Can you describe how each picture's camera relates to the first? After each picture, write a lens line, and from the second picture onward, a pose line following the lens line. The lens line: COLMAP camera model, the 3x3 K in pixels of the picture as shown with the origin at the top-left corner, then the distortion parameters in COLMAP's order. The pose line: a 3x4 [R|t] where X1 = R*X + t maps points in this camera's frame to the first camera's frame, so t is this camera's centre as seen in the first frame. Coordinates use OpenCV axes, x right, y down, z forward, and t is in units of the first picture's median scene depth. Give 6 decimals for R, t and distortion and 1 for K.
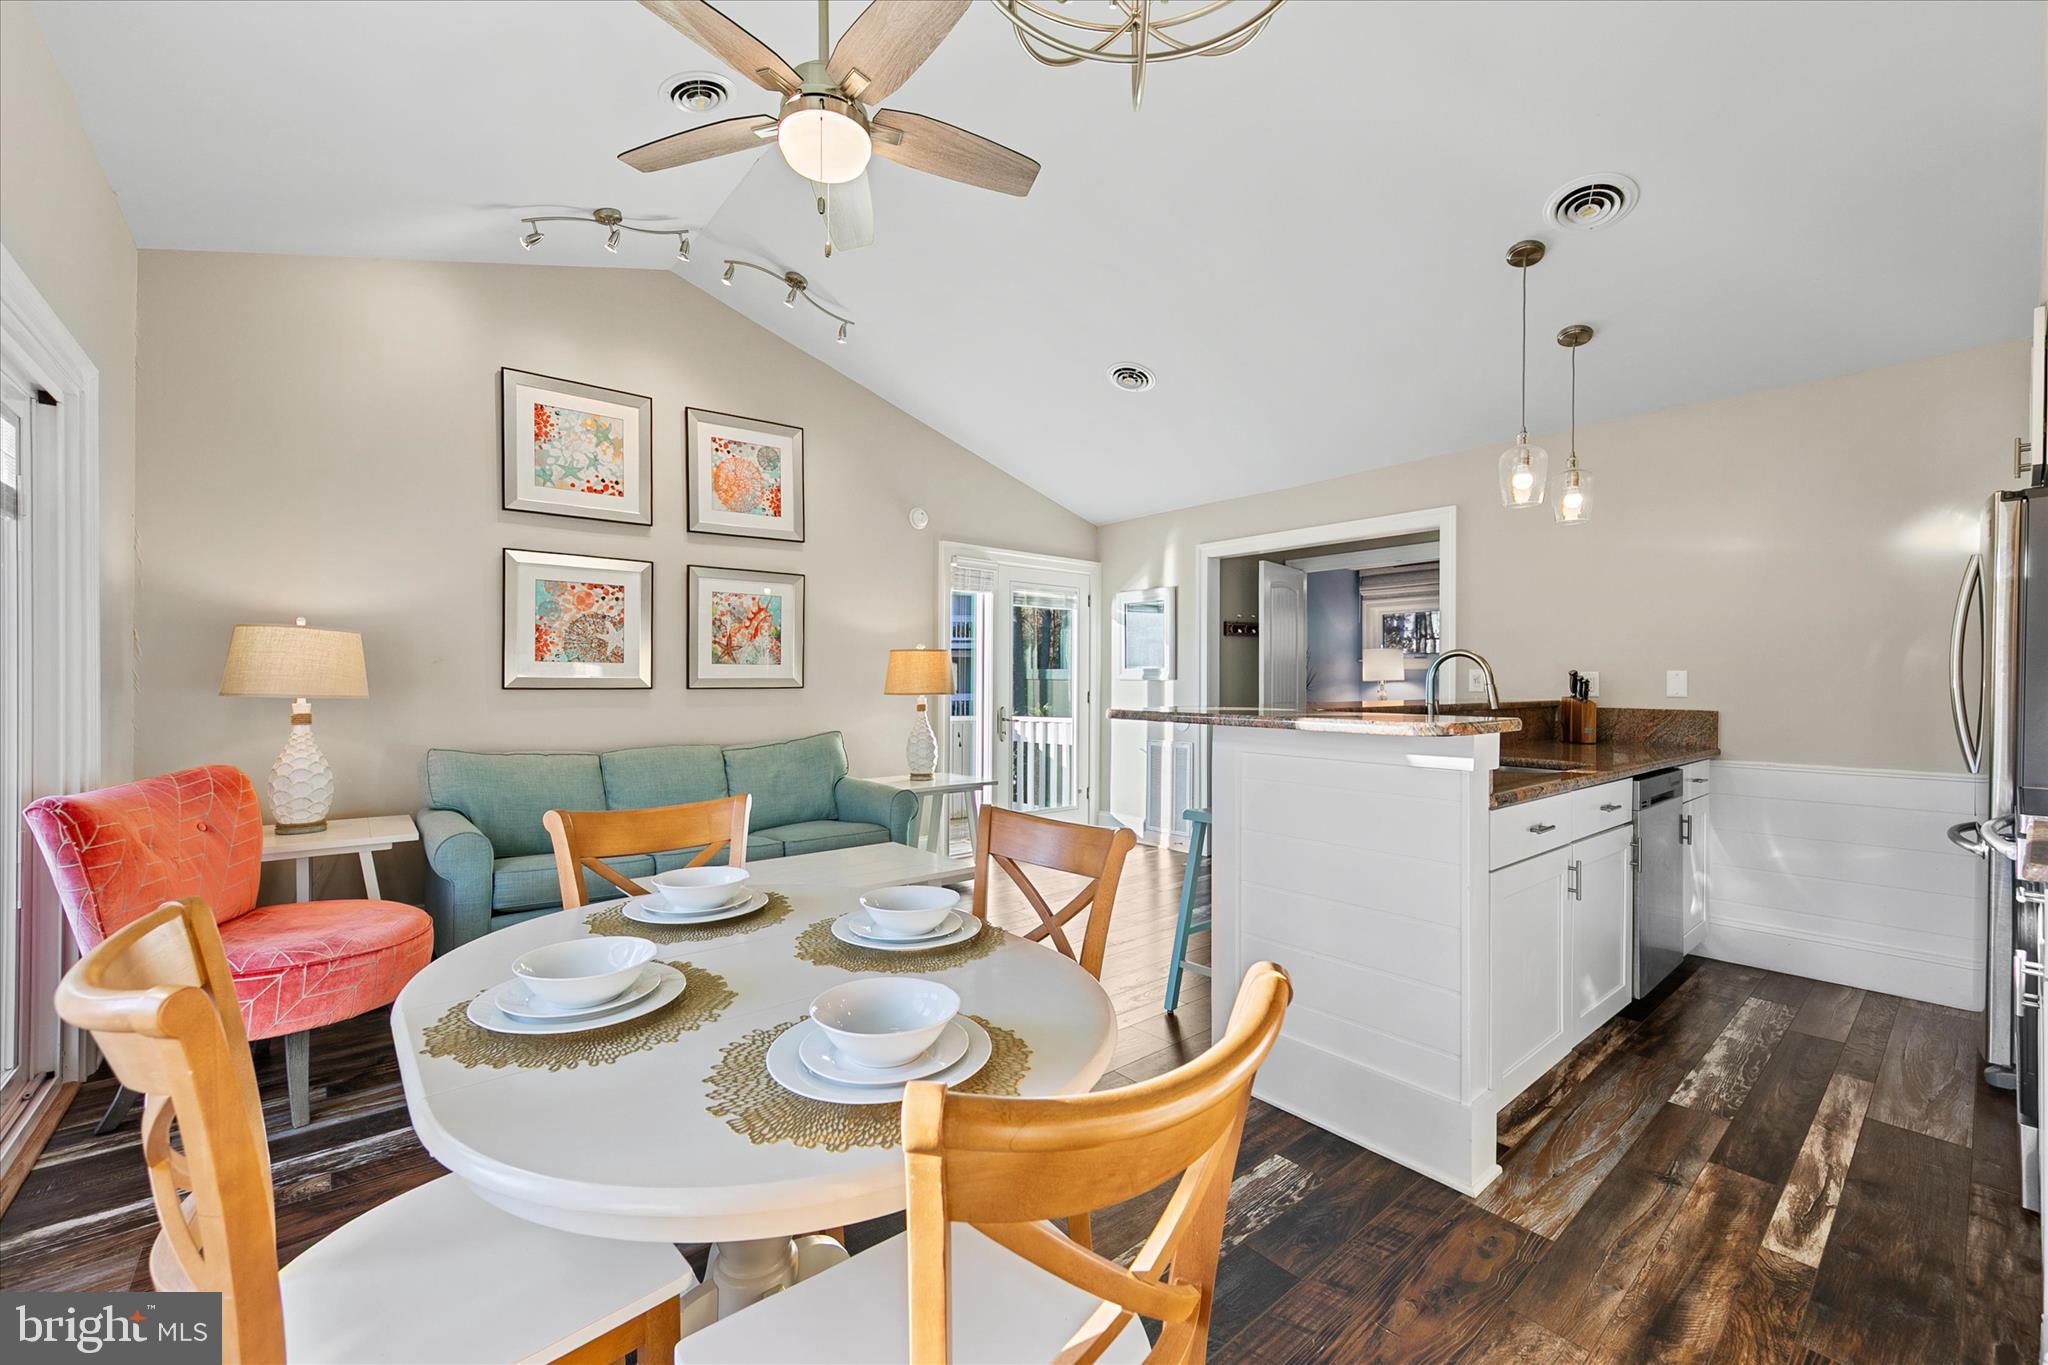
lens RADIAL K [[840.5, 0, 1017.2], [0, 840.5, 685.7], [0, 0, 1]] dist [0.003787, -0.000171]
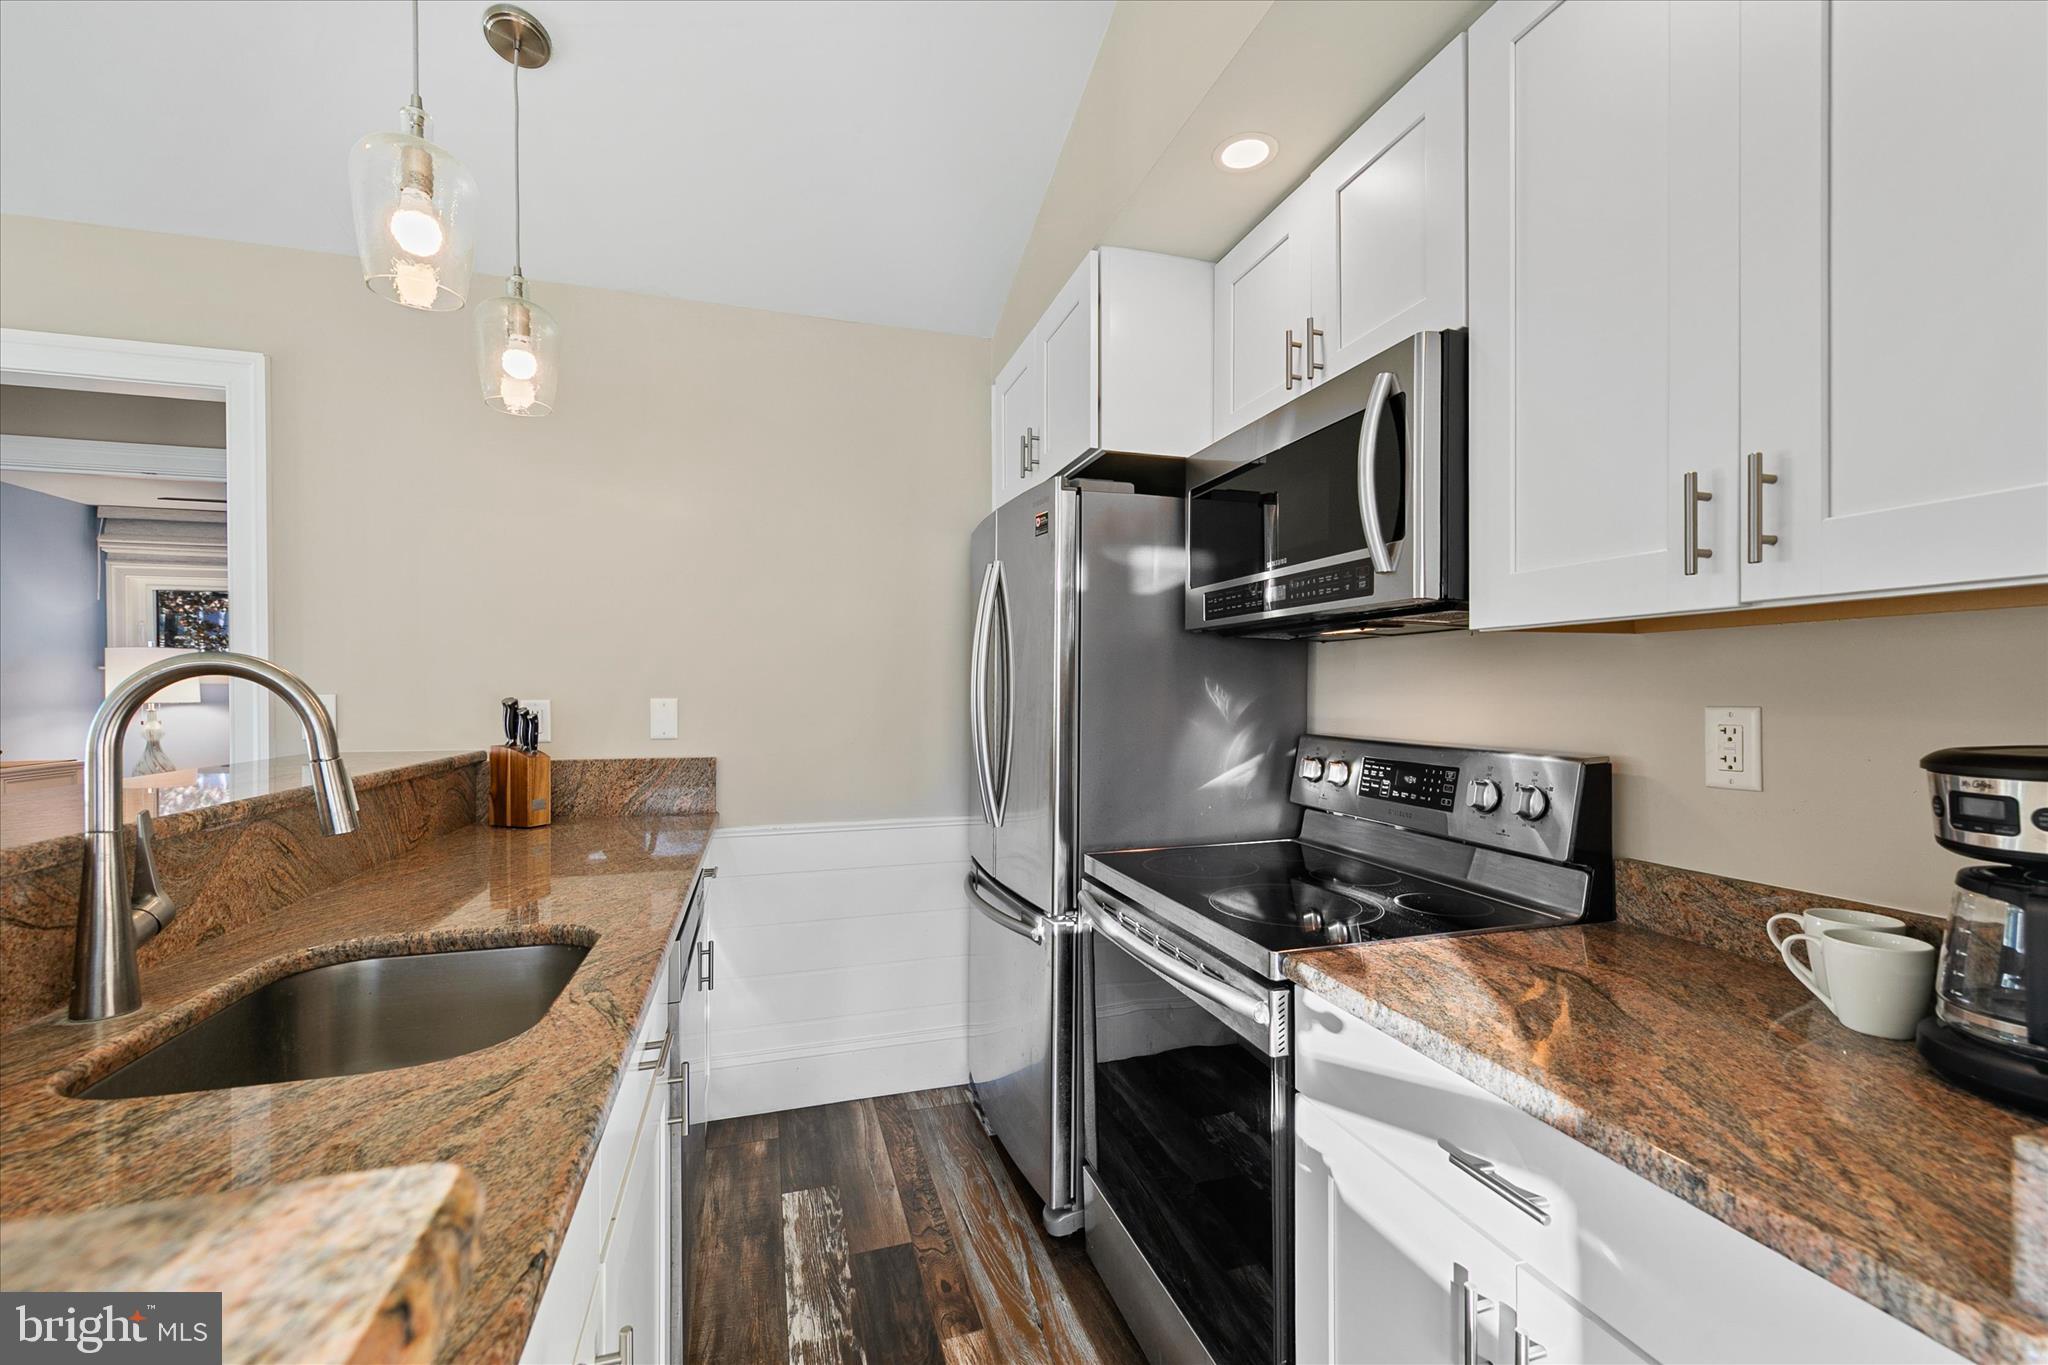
lens RADIAL K [[840.5, 0, 1020.9], [0, 840.5, 695.3], [0, 0, 1]] dist [0.003787, -0.000171]
pose [[0.389031, -0.005935, 0.921206, 0.102662], [0.007186, 0.999968, 0.003408, -0.007256], [-0.921197, 0.005293, 0.389061, 0.174238]]
